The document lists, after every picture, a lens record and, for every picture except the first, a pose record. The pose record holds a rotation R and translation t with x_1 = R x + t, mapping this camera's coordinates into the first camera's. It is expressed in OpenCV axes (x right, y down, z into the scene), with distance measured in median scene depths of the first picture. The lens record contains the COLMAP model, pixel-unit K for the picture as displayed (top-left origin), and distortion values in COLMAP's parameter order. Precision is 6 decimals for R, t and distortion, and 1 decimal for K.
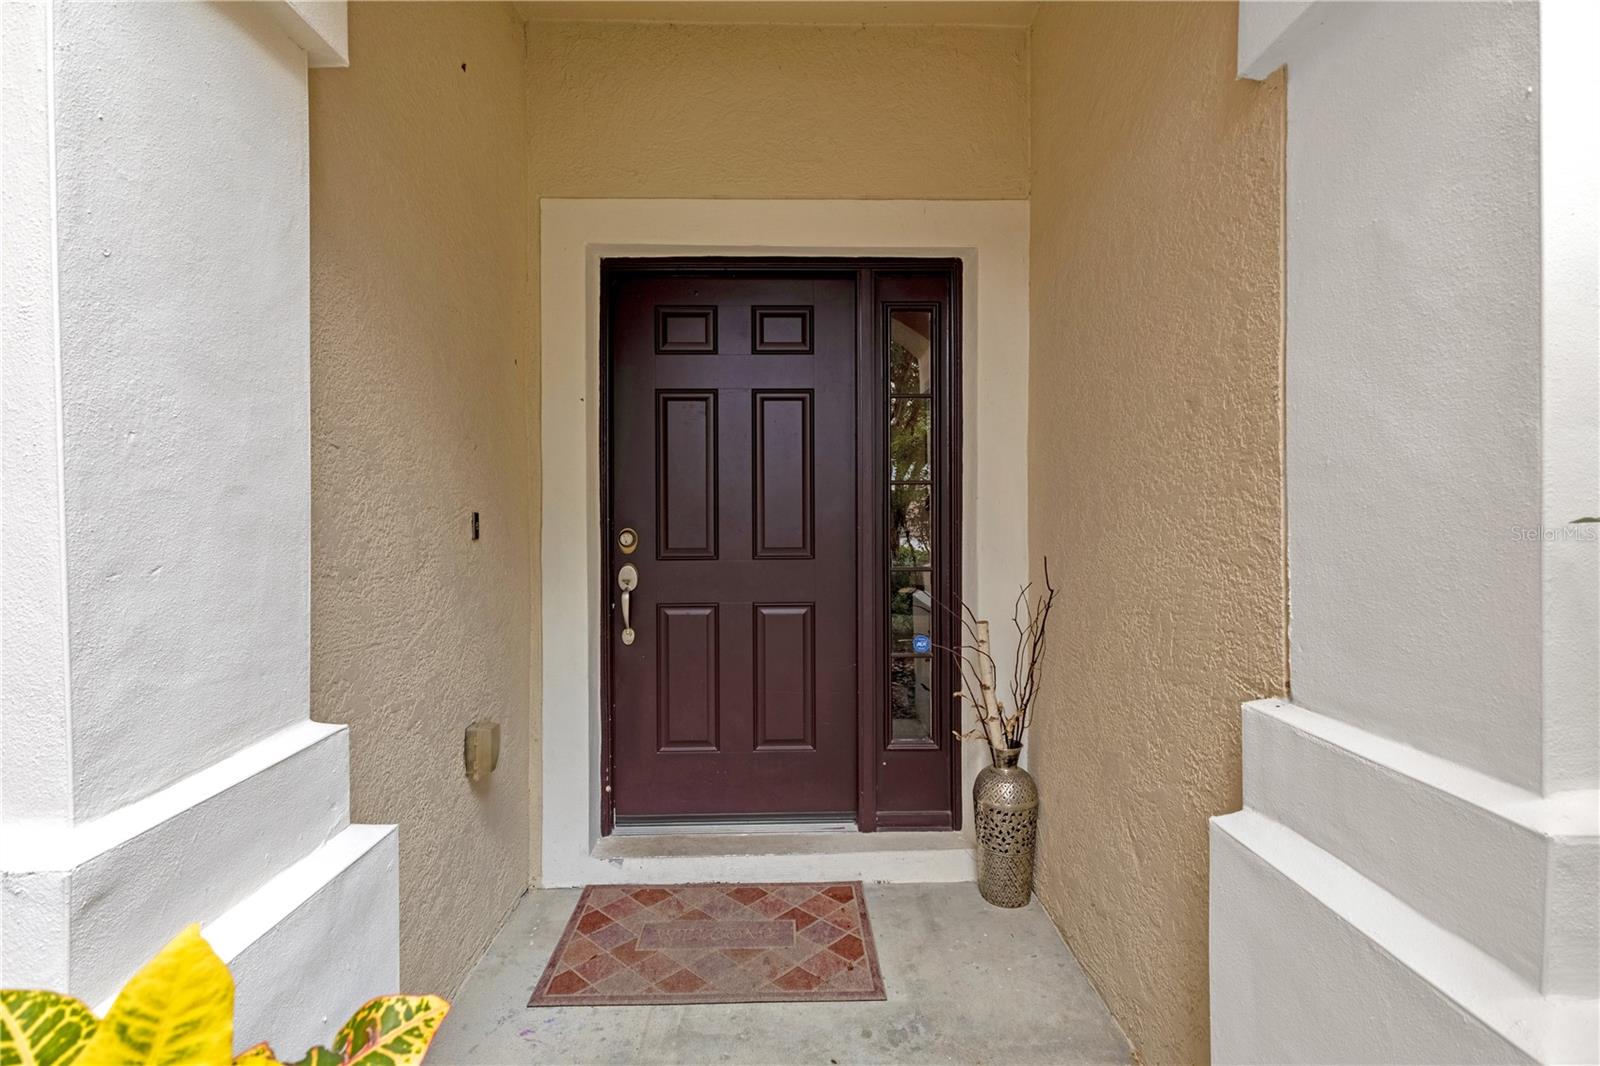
lens RADIAL K [[786.1, 0, 801.1], [0, 786.1, 524.8], [0, 0, 1]] dist [-0.000215, 0.000001]
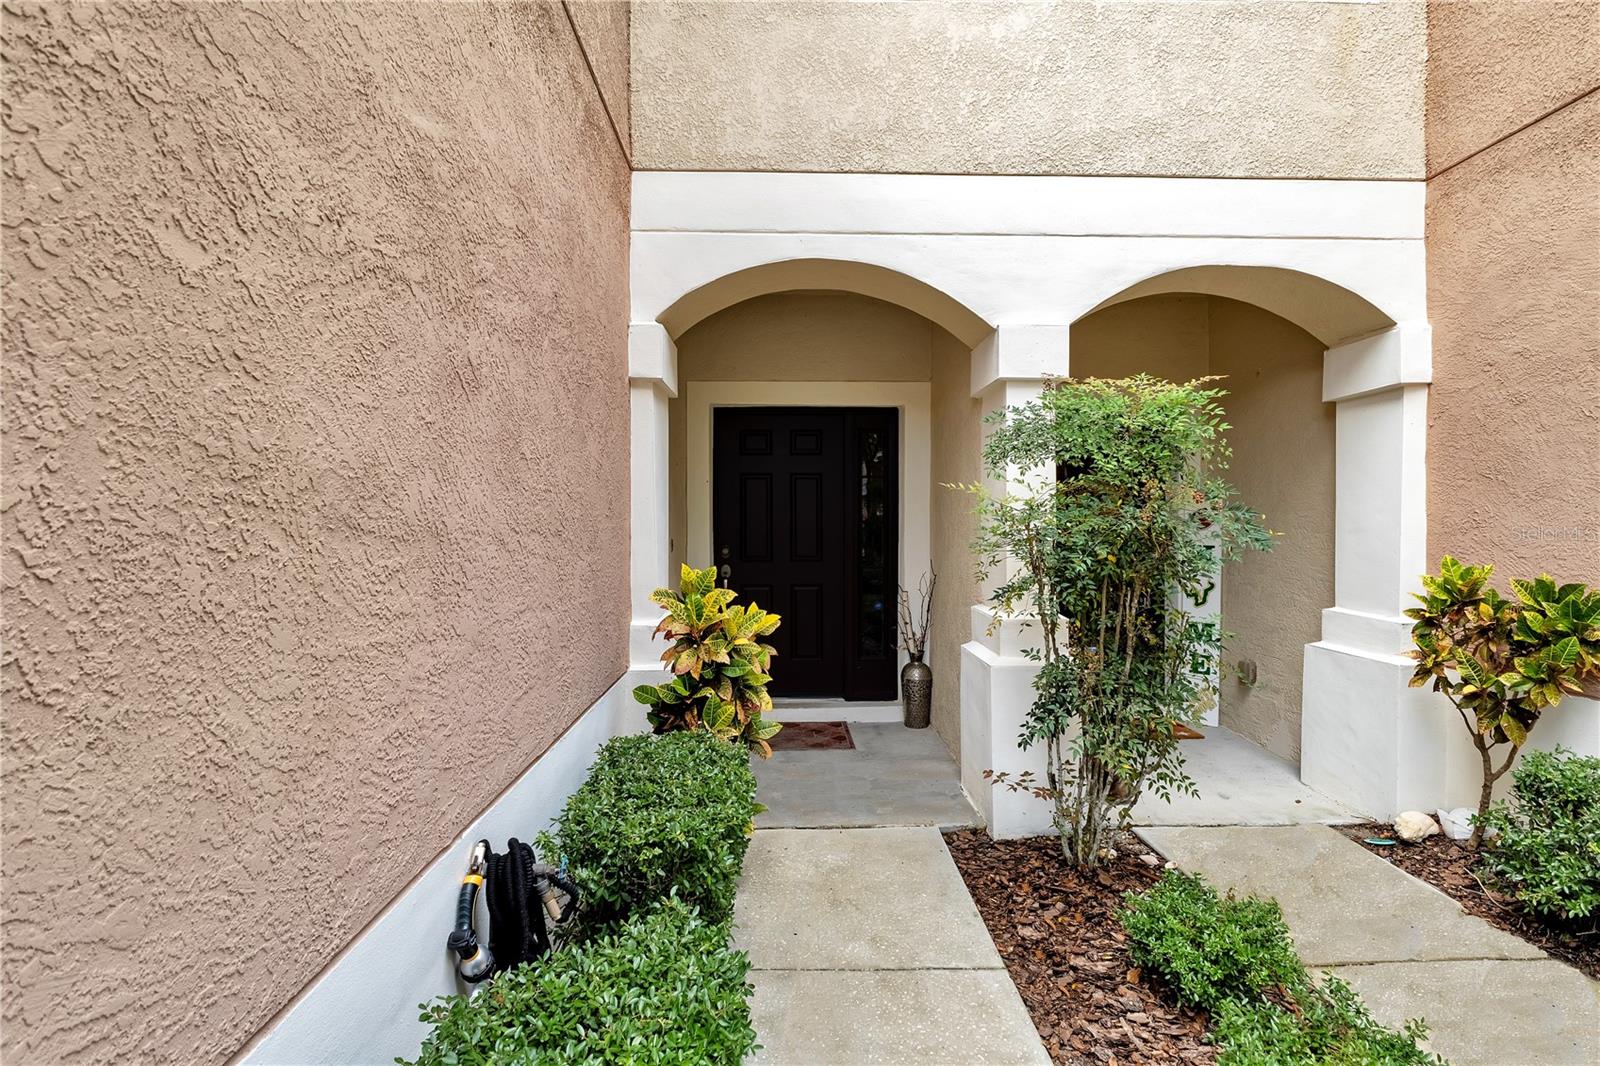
lens RADIAL K [[829.1, 0, 799.6], [0, 829.1, 534.3], [0, 0, 1]] dist [0.000060, 0.000001]
pose [[0.999969, 0.000224, 0.007898, -0.059437], [-0.000165, 0.999972, -0.007459, -0.008291], [-0.007900, 0.007457, 0.999941, -1.114901]]
